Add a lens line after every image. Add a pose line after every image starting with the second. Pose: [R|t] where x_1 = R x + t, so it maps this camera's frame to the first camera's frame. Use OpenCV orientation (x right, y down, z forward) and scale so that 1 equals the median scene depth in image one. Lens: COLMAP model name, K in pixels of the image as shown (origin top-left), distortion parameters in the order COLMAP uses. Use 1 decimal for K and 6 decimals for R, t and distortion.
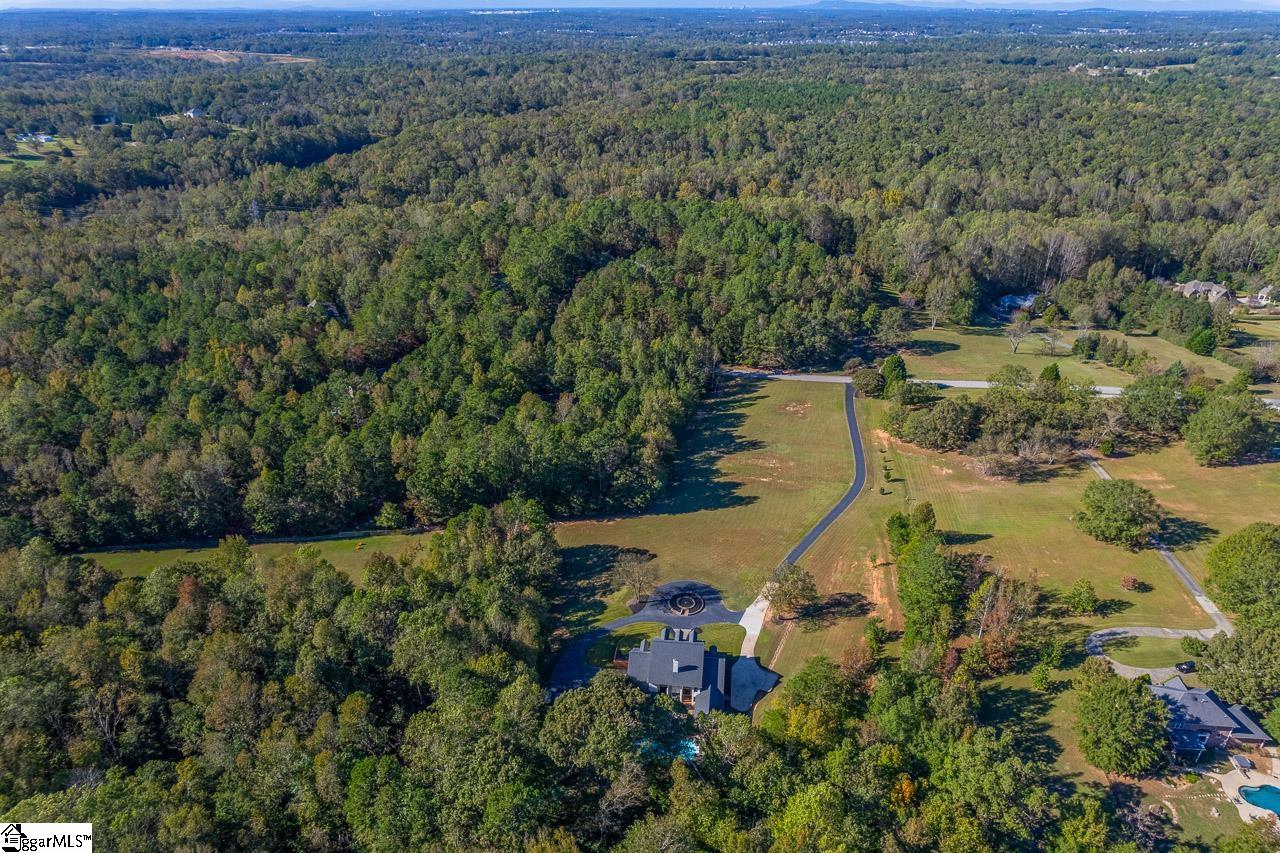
lens RADIAL K [[819.3, 0, 659.9], [0, 819.3, 433.8], [0, 0, 1]] dist [-0.026824, 0.000480]
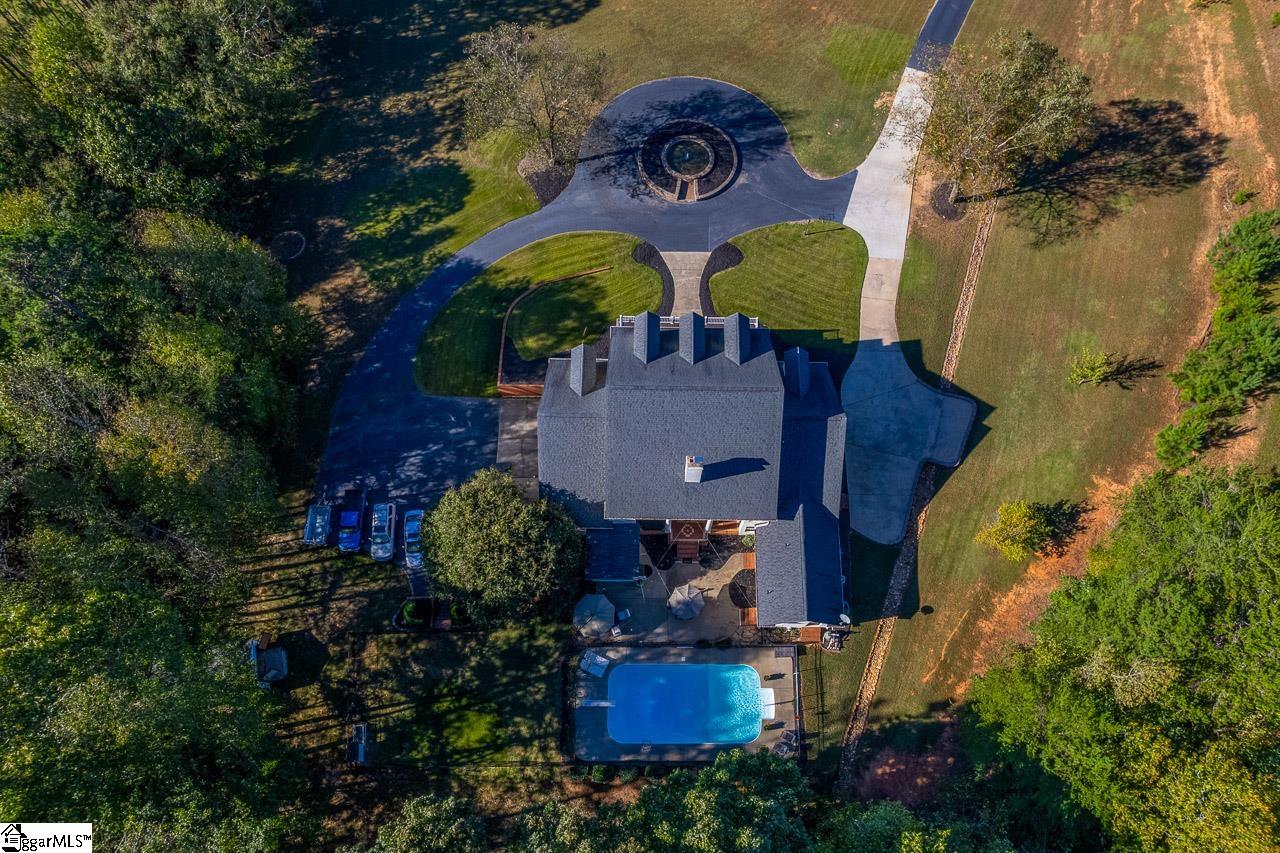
lens RADIAL K [[819.3, 0, 659.9], [0, 819.3, 433.8], [0, 0, 1]] dist [-0.026824, 0.000480]
pose [[0.995800, -0.086372, 0.030378, -0.001654], [0.044137, 0.743539, 0.667235, 0.058224], [-0.080218, -0.663091, 0.744228, 0.659278]]
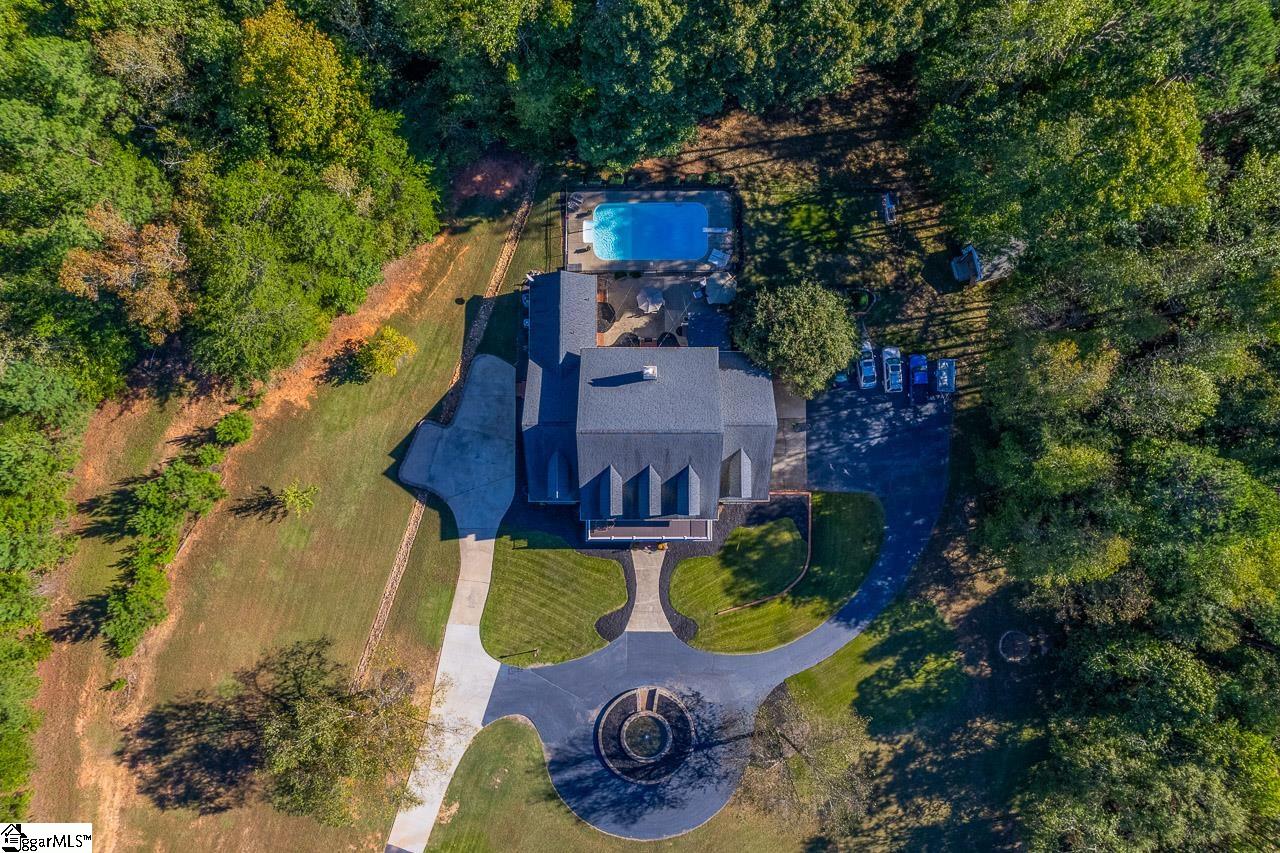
lens RADIAL K [[809.2, 0, 642.2], [0, 809.2, 466.3], [0, 0, 1]] dist [-0.029271, 0.000320]
pose [[-0.994629, 0.100582, -0.024428, 0.030133], [-0.068076, -0.457906, 0.886390, -0.058340], [0.077969, 0.883292, 0.462294, 0.728055]]
